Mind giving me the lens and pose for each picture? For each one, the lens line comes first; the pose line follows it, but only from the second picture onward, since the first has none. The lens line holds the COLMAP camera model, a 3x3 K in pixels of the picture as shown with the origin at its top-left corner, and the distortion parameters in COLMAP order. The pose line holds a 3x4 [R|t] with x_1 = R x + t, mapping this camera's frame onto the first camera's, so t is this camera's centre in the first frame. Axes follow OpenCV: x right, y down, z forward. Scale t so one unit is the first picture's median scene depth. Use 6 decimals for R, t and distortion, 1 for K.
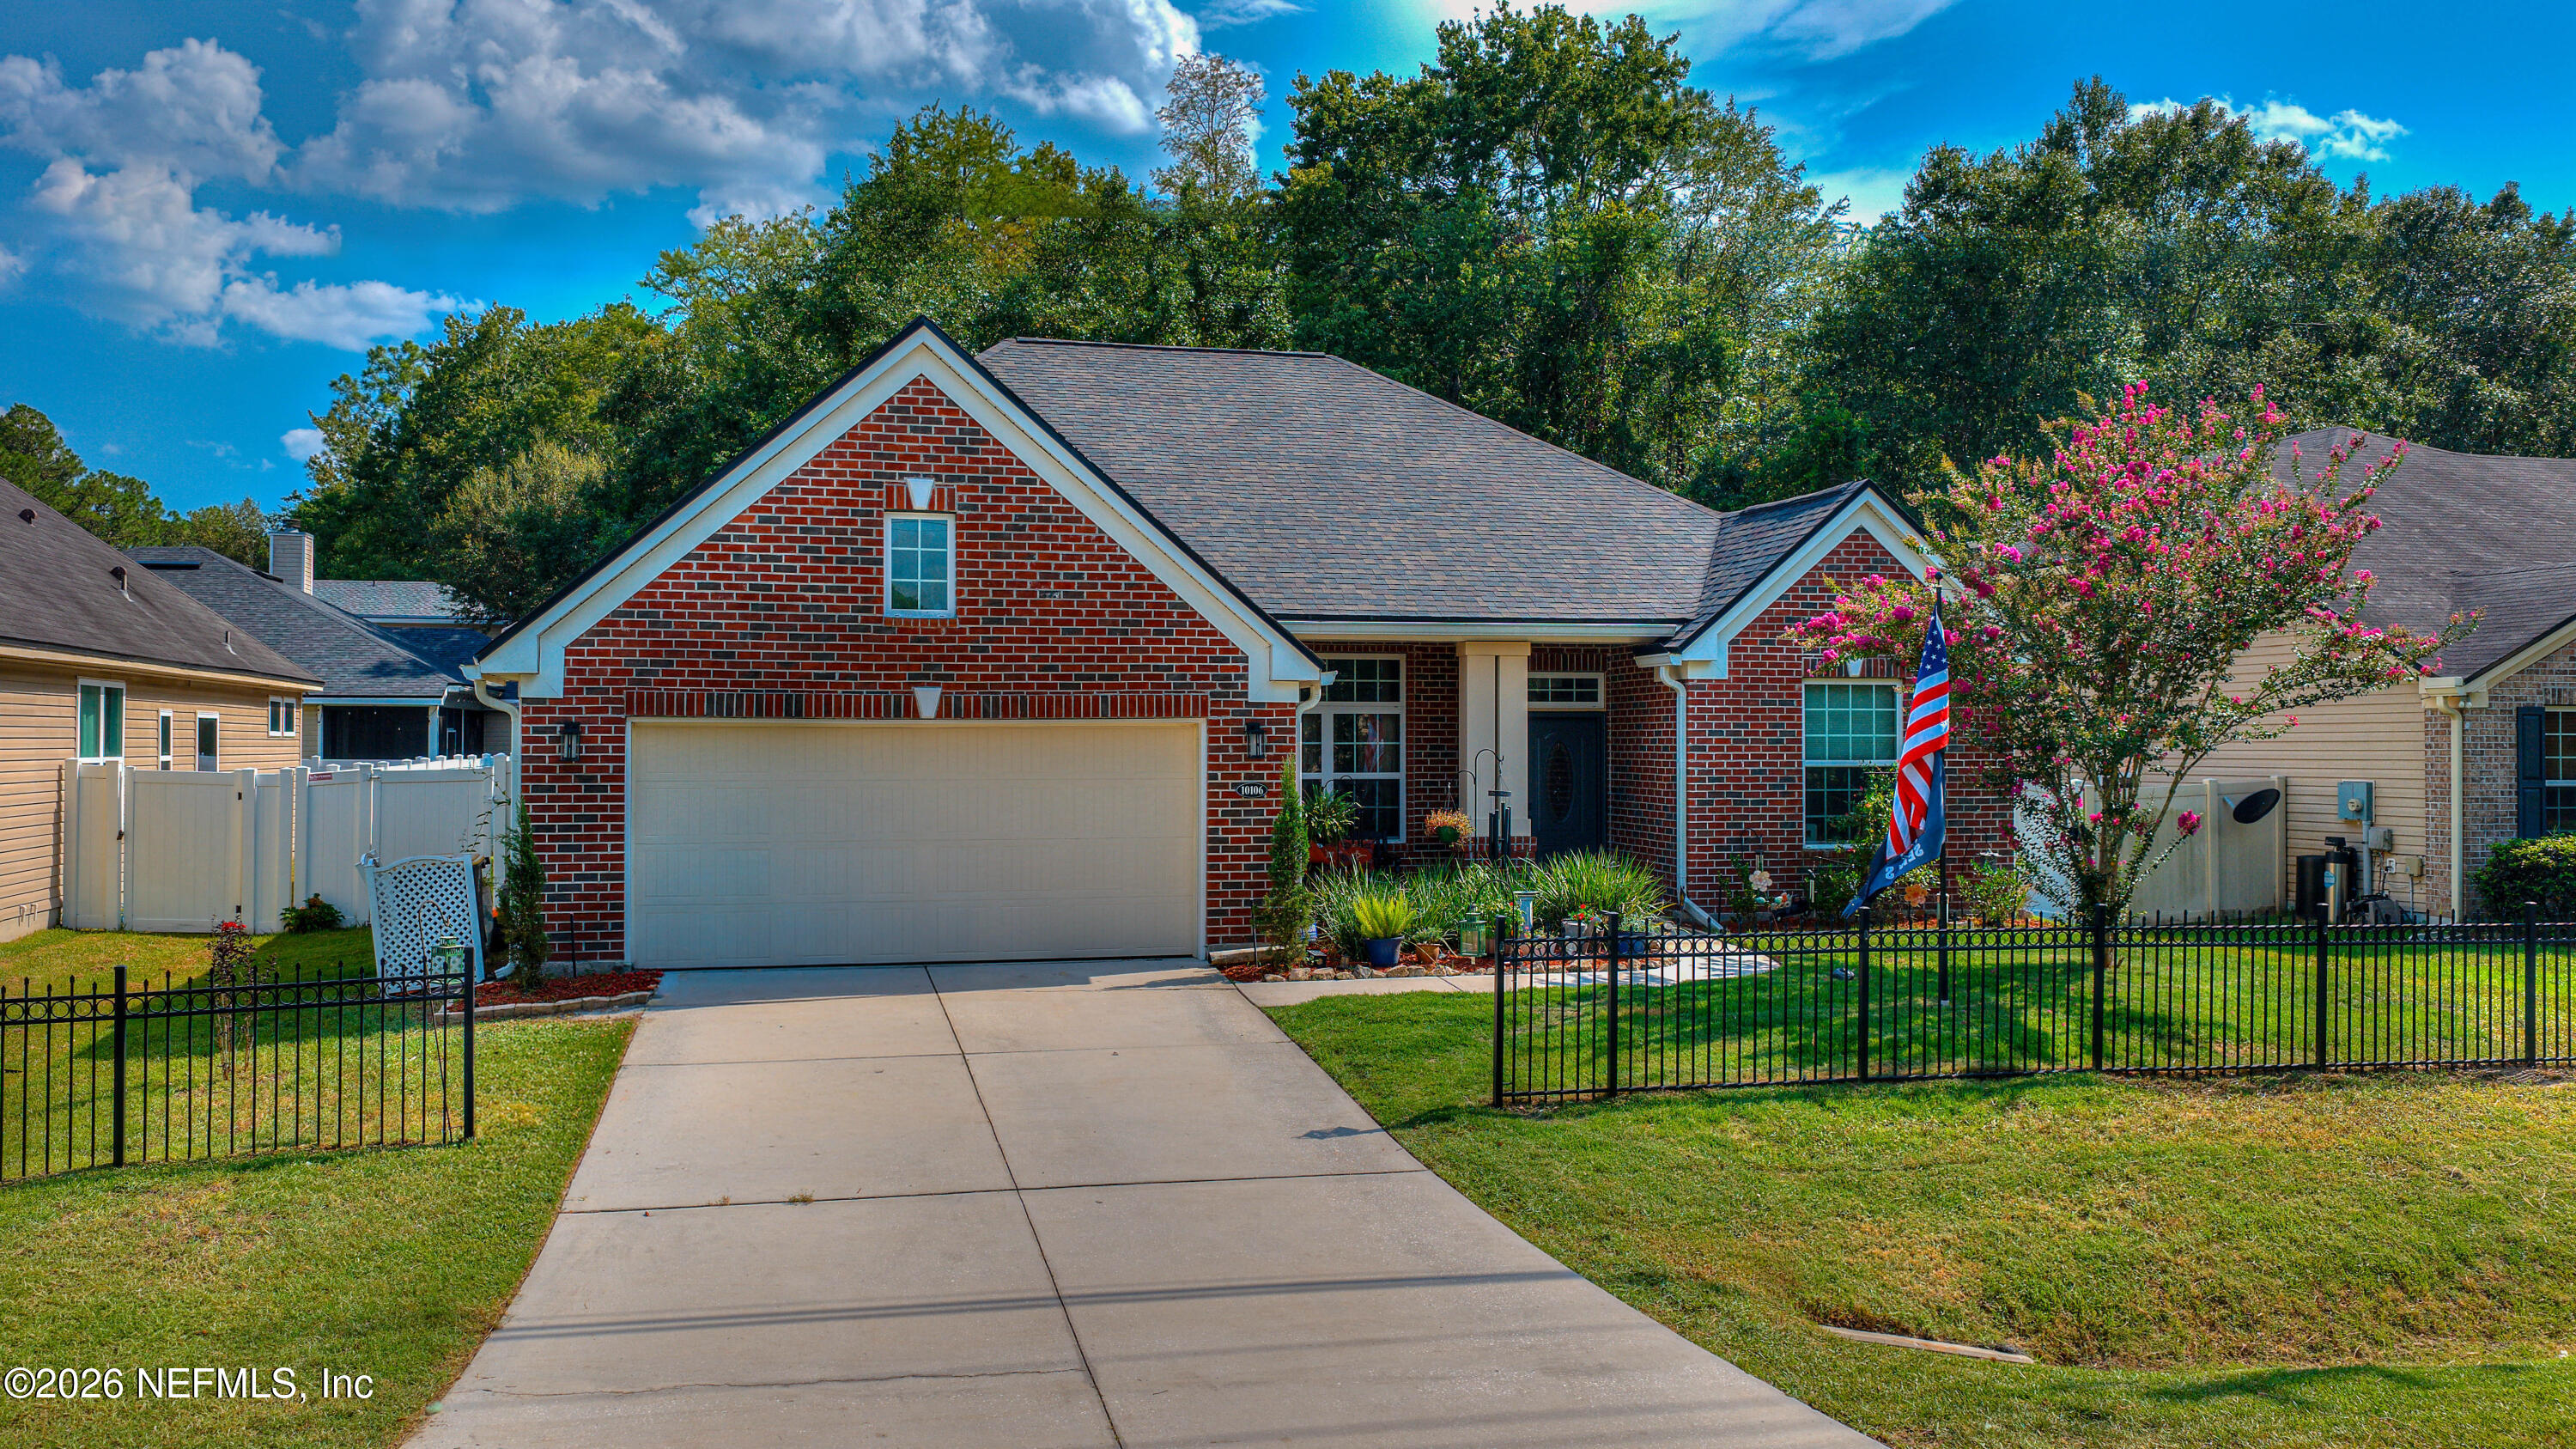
lens RADIAL K [[2121.4, 0, 1272.6], [0, 2121.4, 731.9], [0, 0, 1]] dist [0.079673, -0.130680]
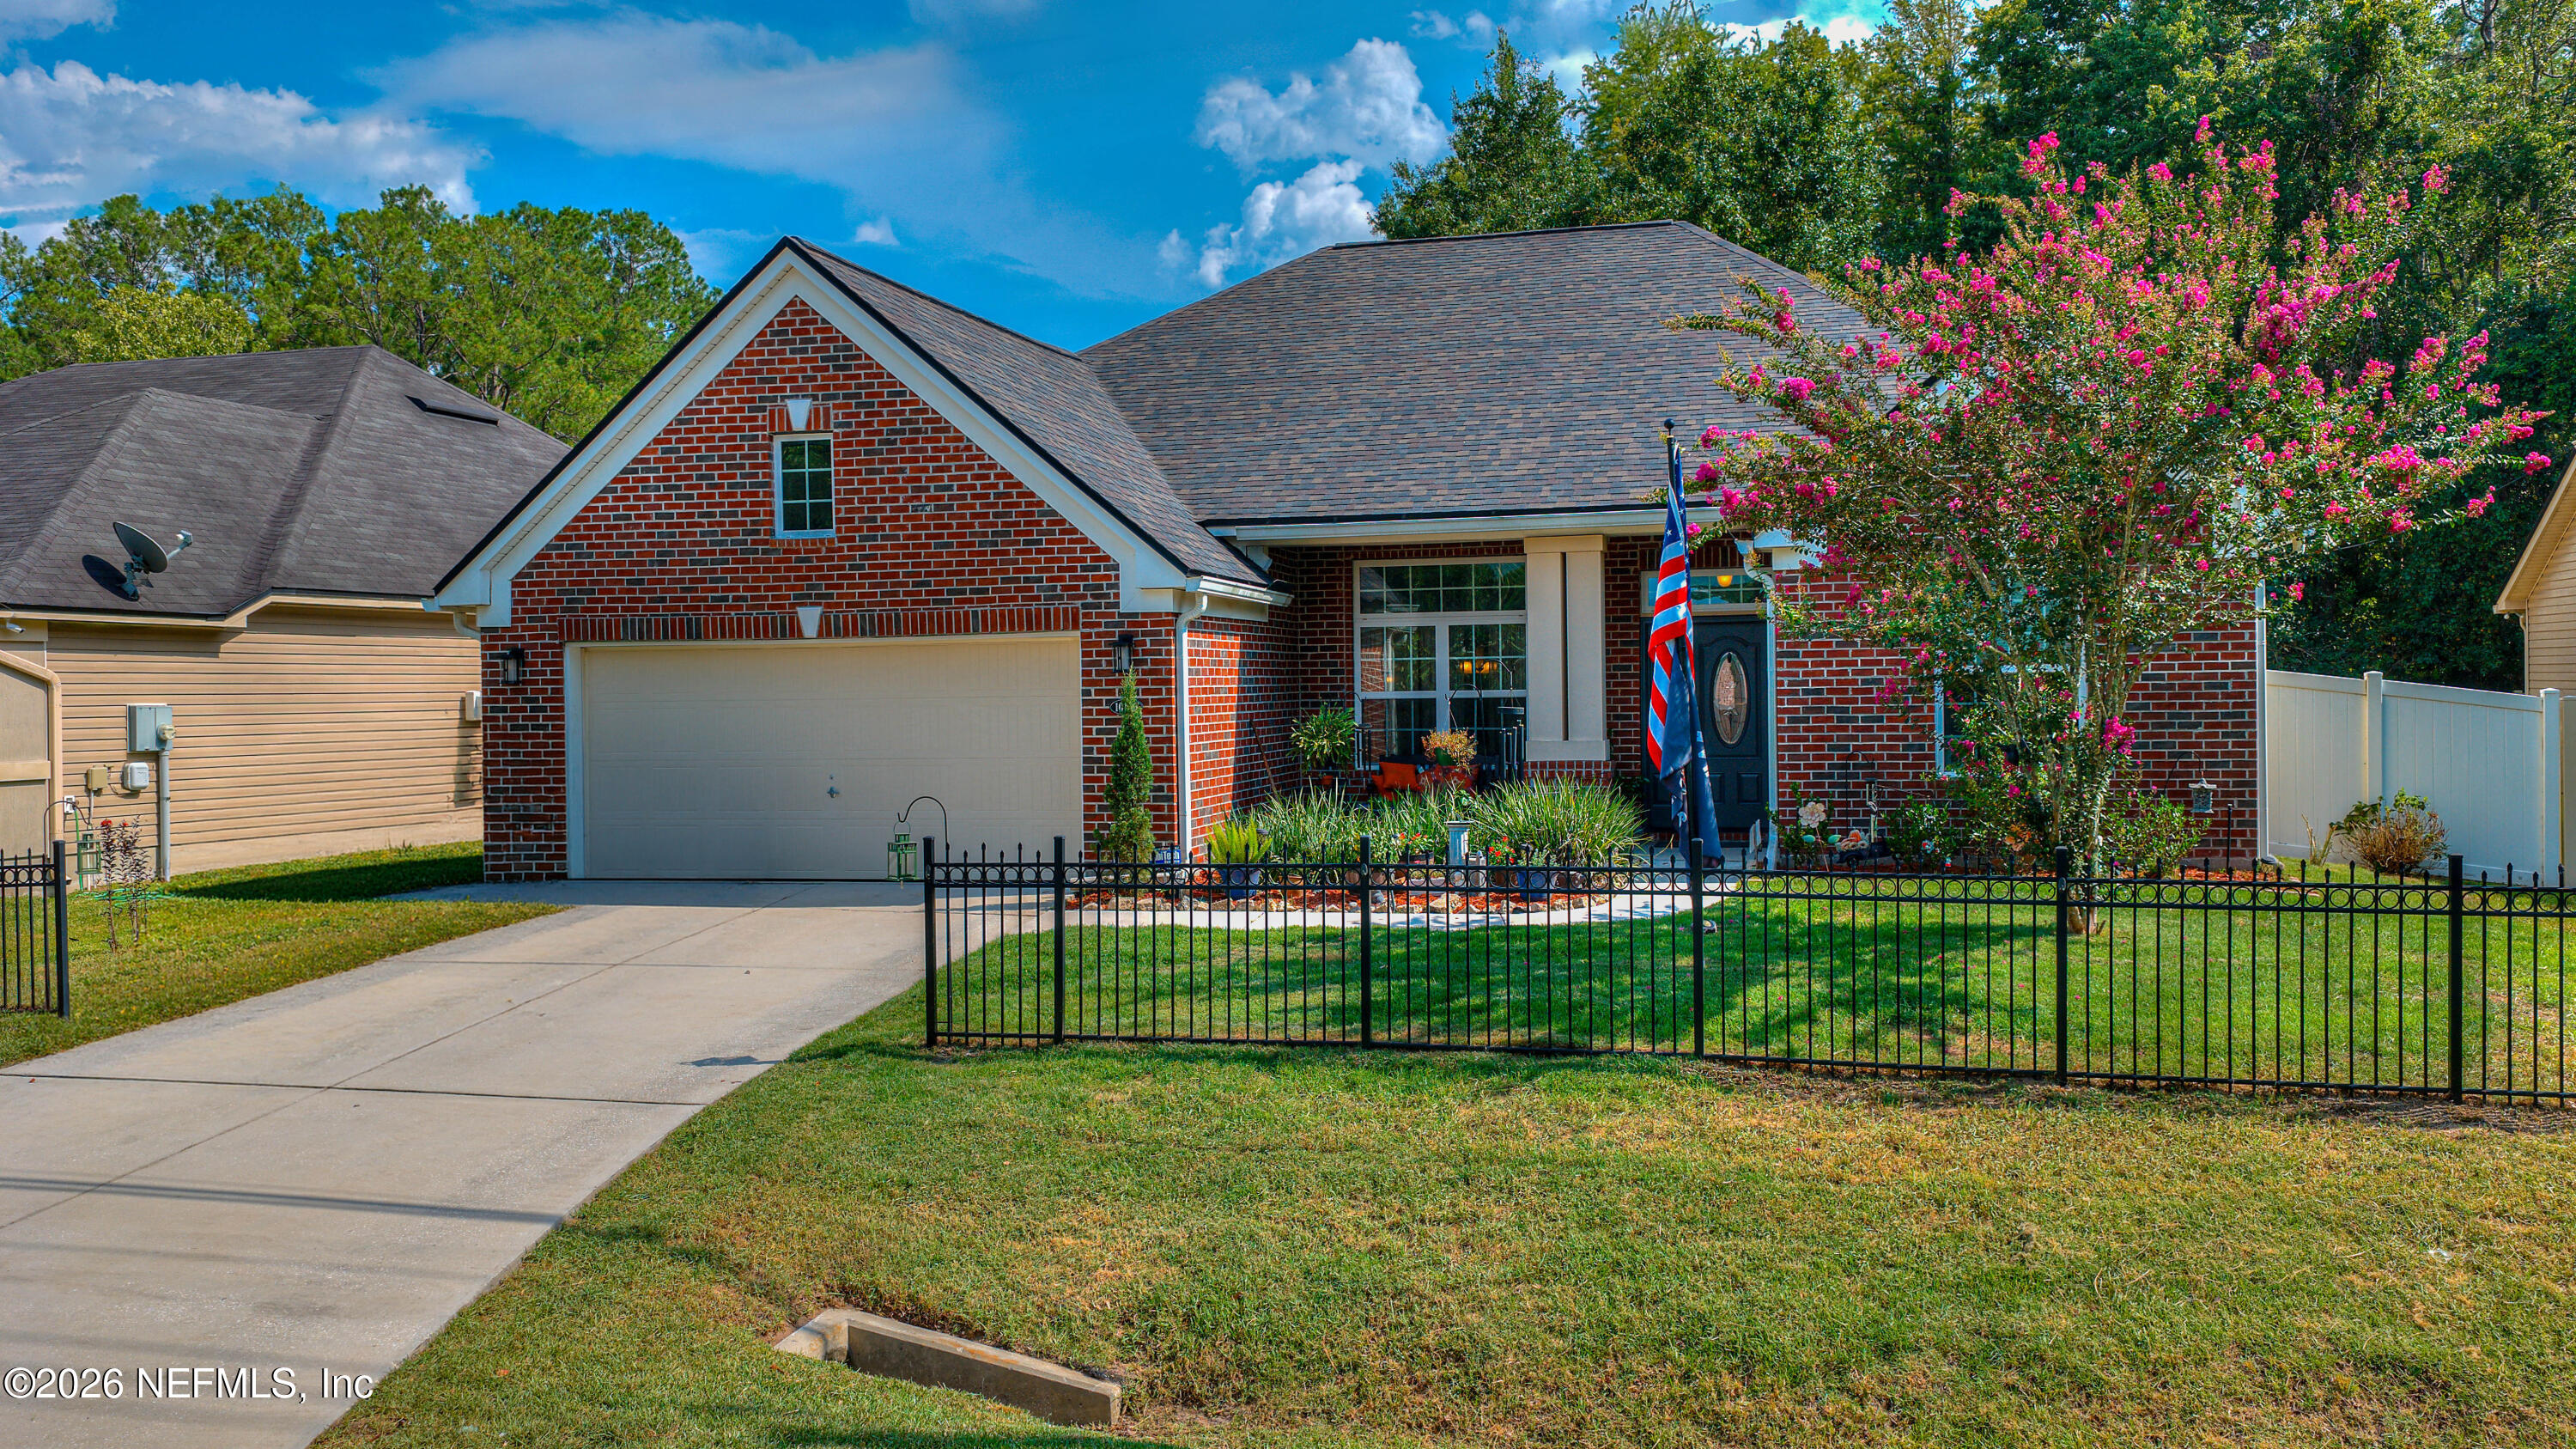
lens RADIAL K [[2121.4, 0, 1272.6], [0, 2121.4, 731.9], [0, 0, 1]] dist [0.079673, -0.130680]
pose [[0.874491, -0.003756, -0.485027, 0.517518], [0.016059, 0.999646, 0.021212, 0.020292], [0.484776, -0.026339, 0.874242, 0.221160]]
